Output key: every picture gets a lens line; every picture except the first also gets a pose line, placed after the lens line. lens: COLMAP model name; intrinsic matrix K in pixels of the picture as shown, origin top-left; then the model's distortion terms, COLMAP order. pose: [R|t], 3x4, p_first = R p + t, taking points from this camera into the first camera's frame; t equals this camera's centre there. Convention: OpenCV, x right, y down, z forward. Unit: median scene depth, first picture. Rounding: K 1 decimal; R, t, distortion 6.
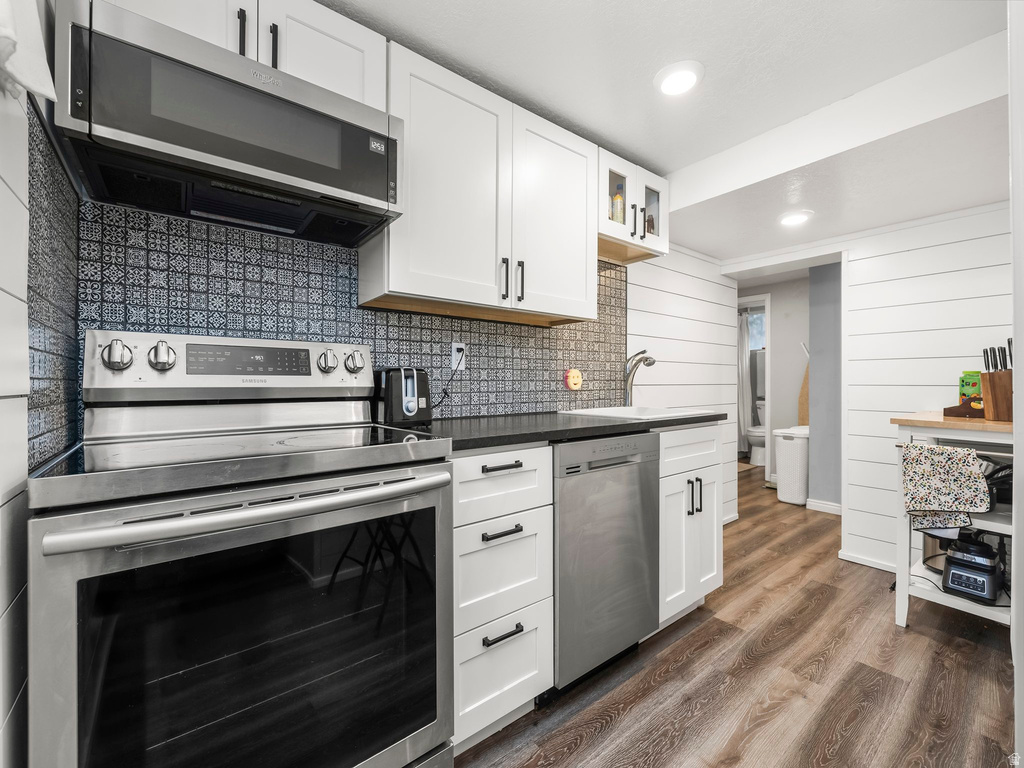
lens RADIAL K [[431.2, 0, 505.2], [0, 431.2, 382.5], [0, 0, 1]] dist [-0.001462, -0.000965]
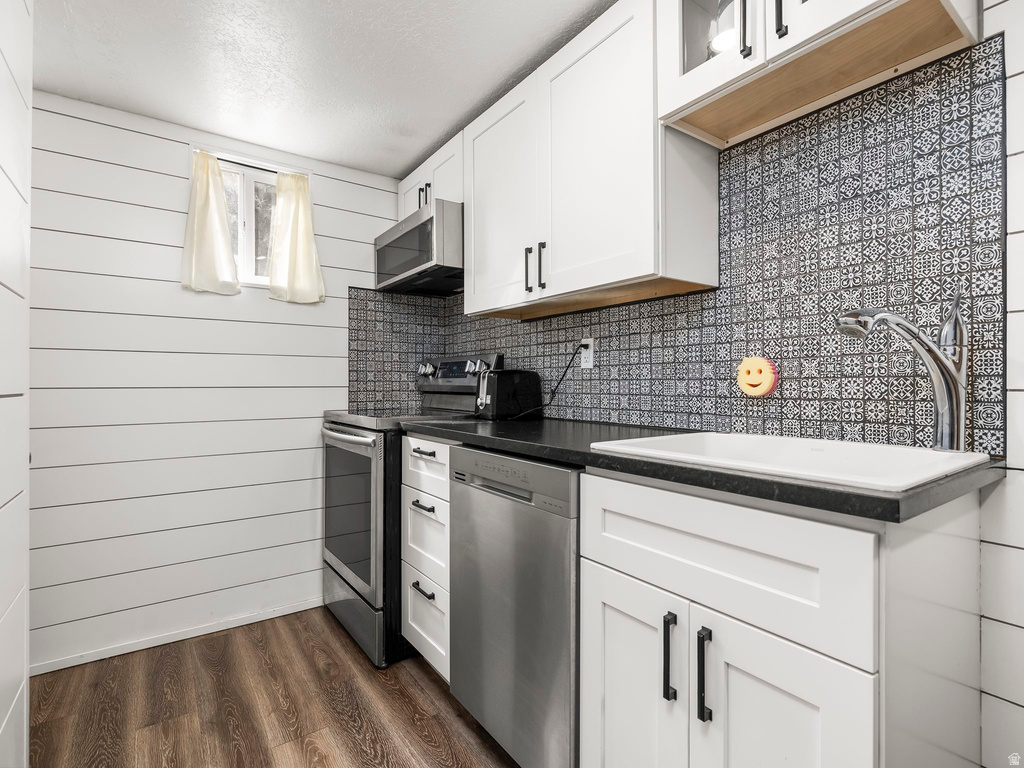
lens RADIAL K [[502.6, 0, 506.7], [0, 502.6, 382.7], [0, 0, 1]] dist [0.005926, 0.000255]
pose [[-0.048014, 0.000031, -0.998847, 0.911540], [0.000445, 1.000000, 0.000009, 0.000565], [0.998847, -0.000444, -0.048014, 0.846050]]
